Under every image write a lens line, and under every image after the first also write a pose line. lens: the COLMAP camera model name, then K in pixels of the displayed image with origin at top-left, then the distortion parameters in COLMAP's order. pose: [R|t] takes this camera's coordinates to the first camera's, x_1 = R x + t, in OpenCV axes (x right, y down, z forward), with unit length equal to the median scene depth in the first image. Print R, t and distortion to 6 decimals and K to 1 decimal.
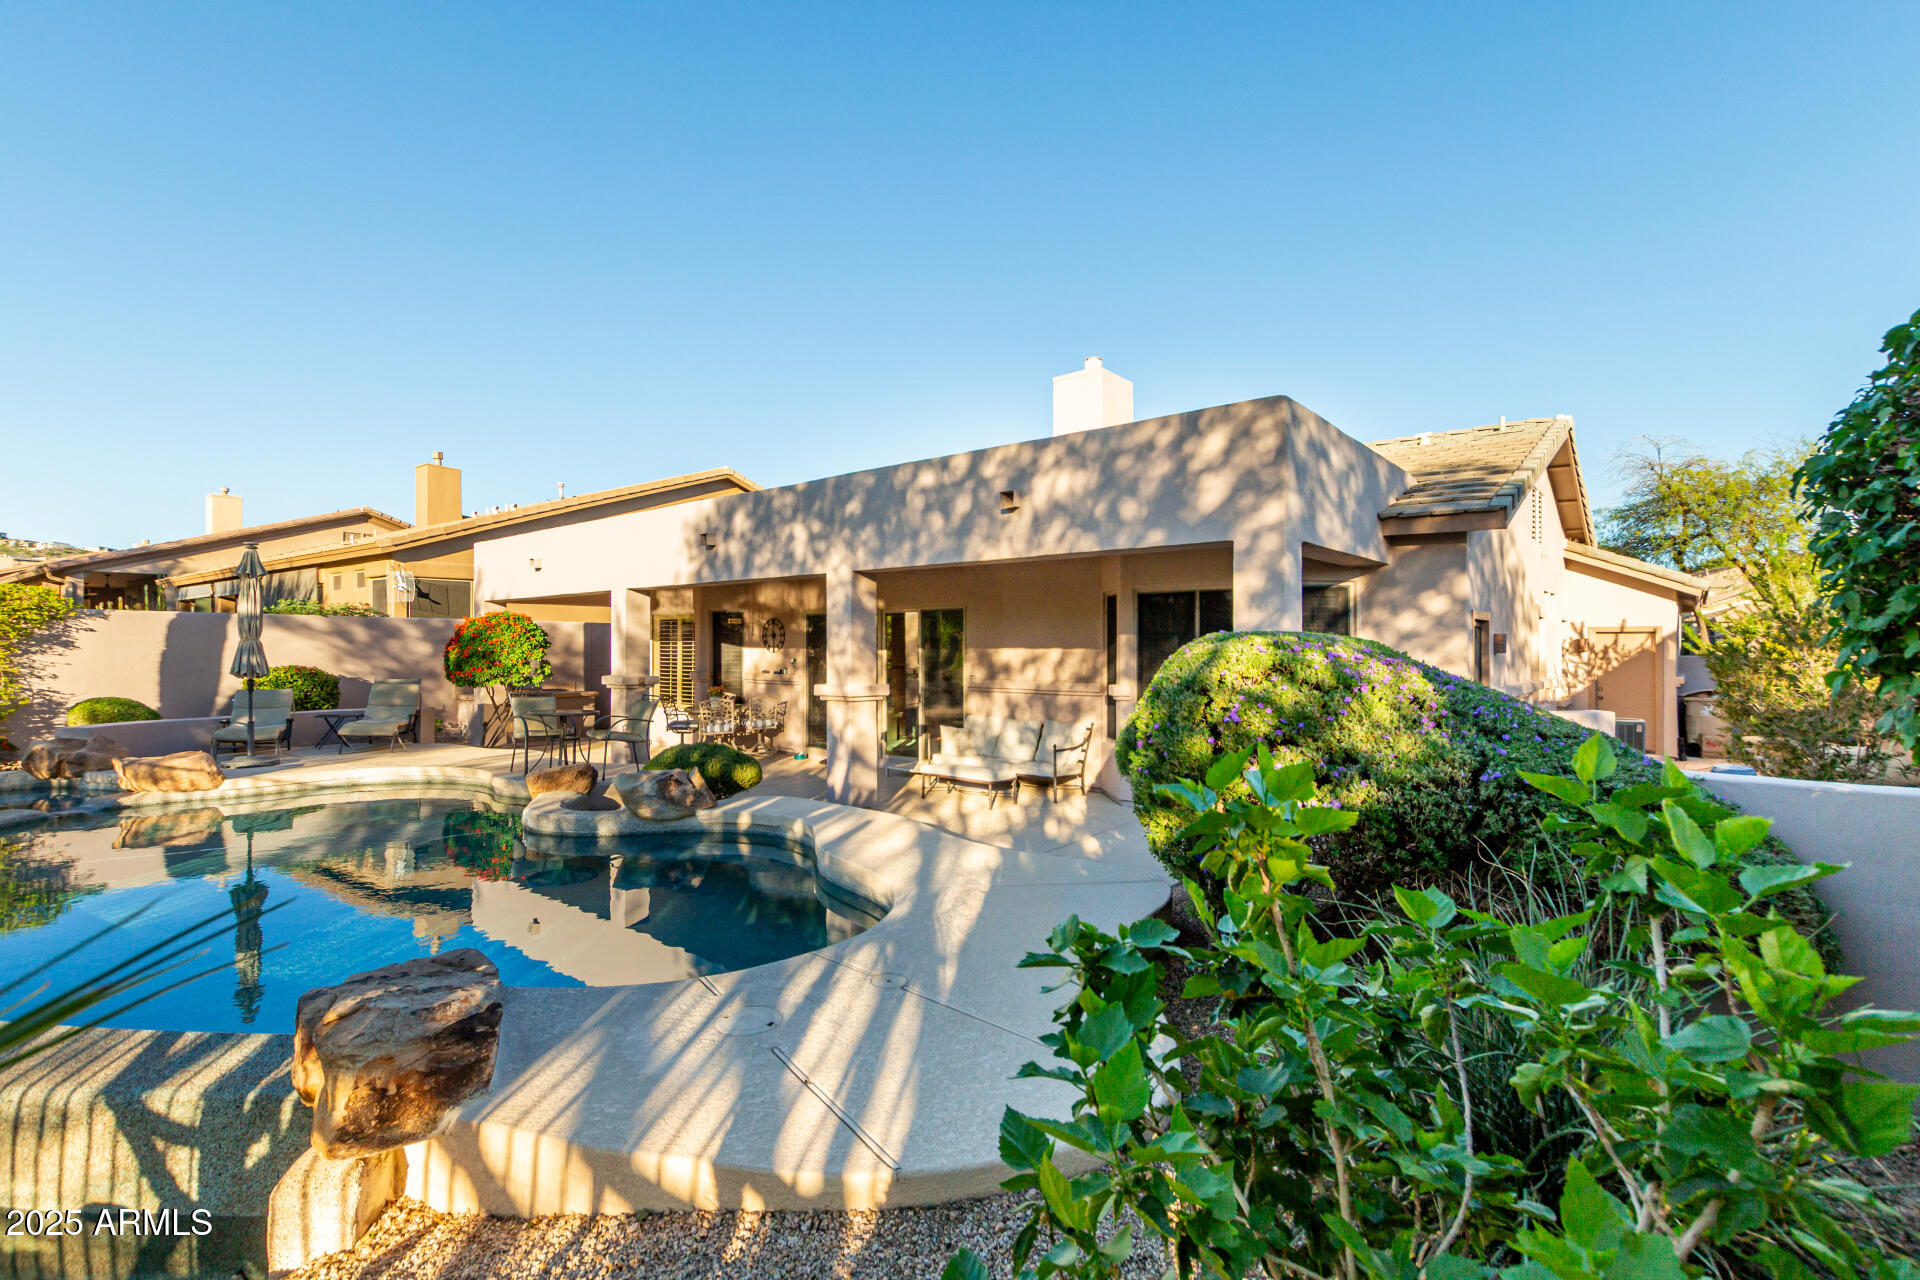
lens RADIAL K [[889.3, 0, 960.0], [0, 889.3, 640.0], [0, 0, 1]] dist [0.001528, 0.000565]
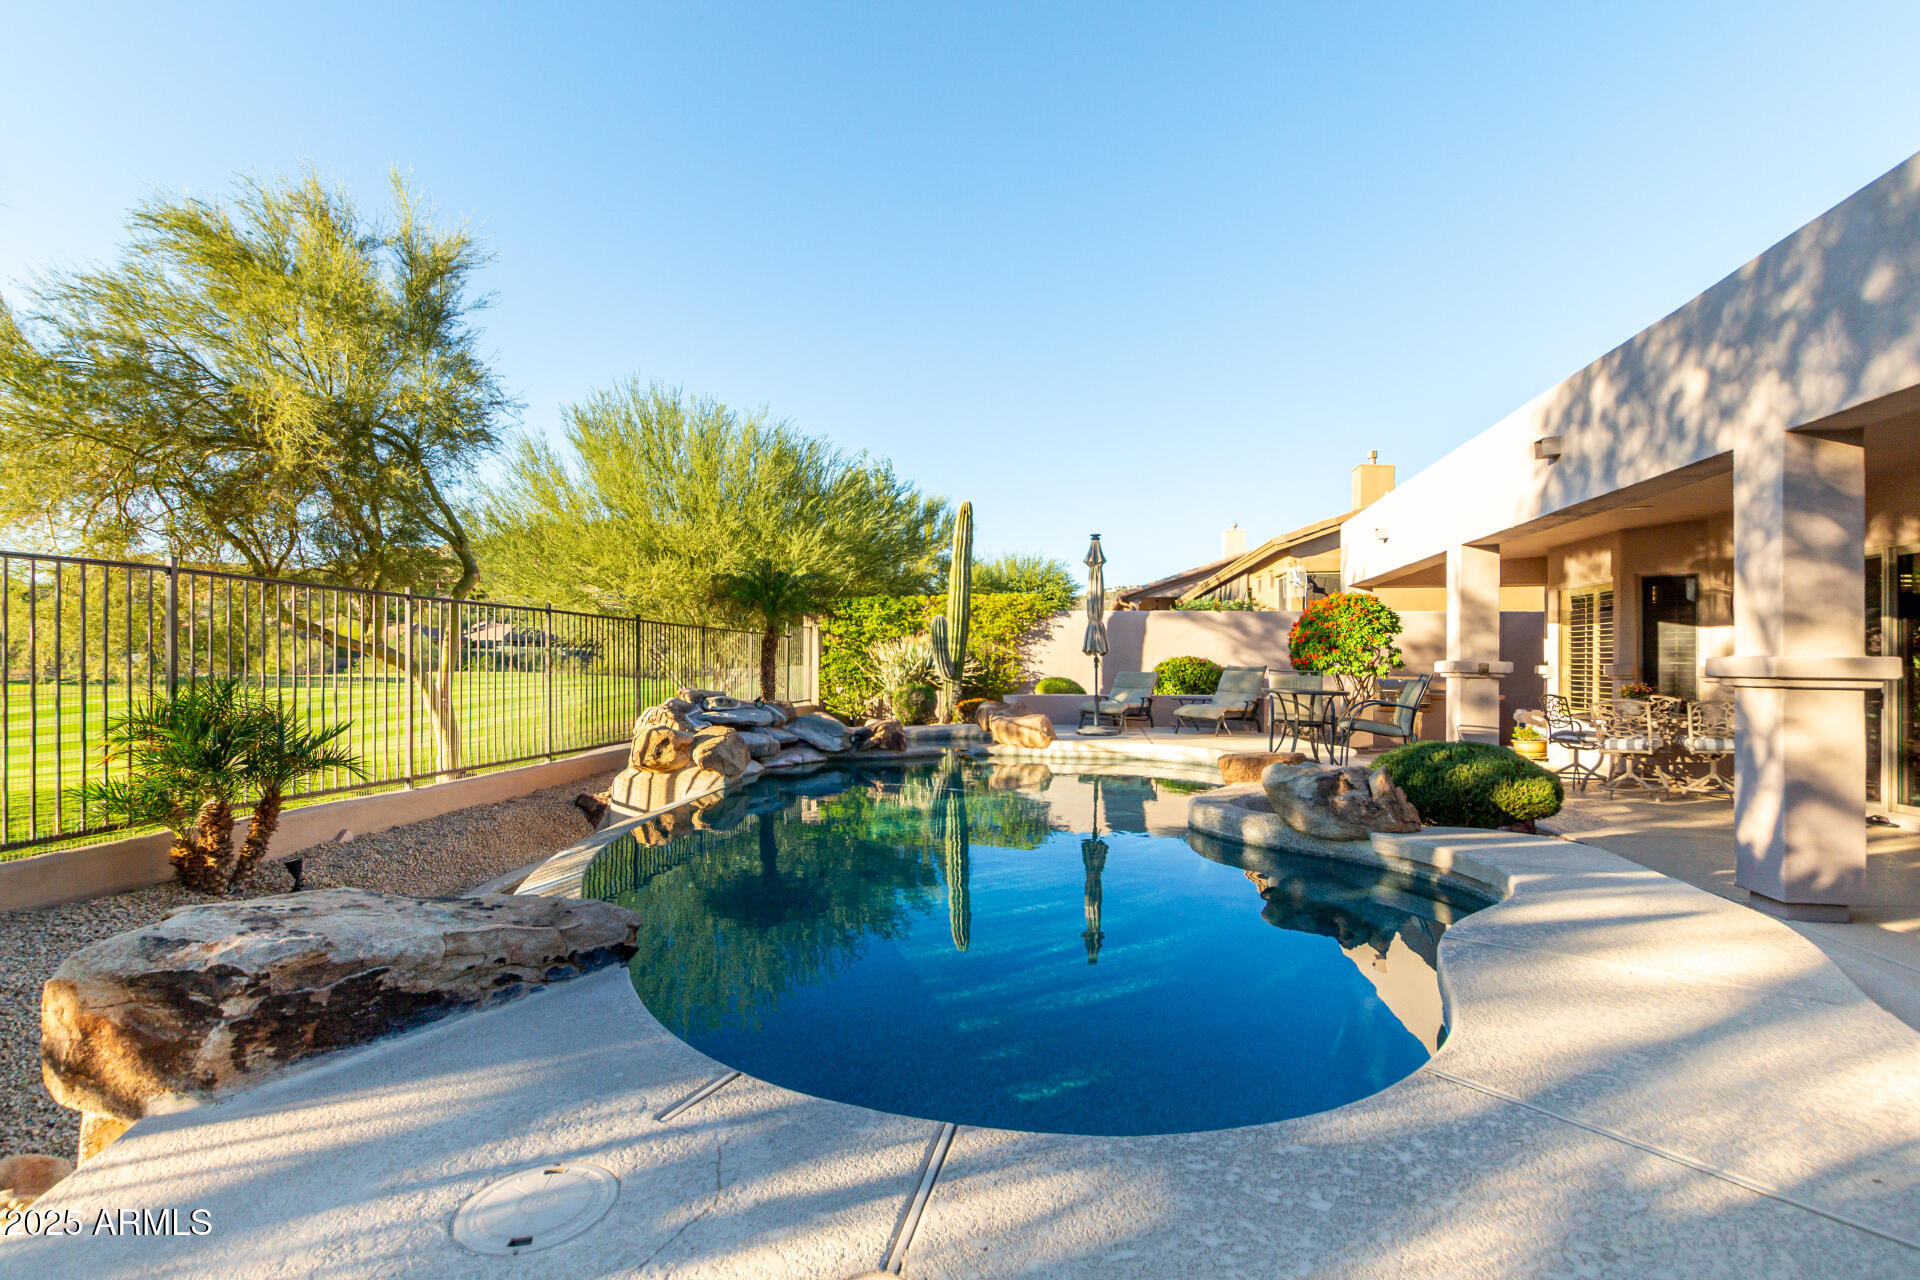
lens RADIAL K [[871.6, 0, 959.8], [0, 871.6, 683.9], [0, 0, 1]] dist [0.001983, 0.000403]
pose [[0.493790, 0.023940, -0.869252, 0.069065], [-0.003815, 0.999671, 0.025365, 0.053563], [0.869573, -0.009209, 0.493718, 0.329481]]
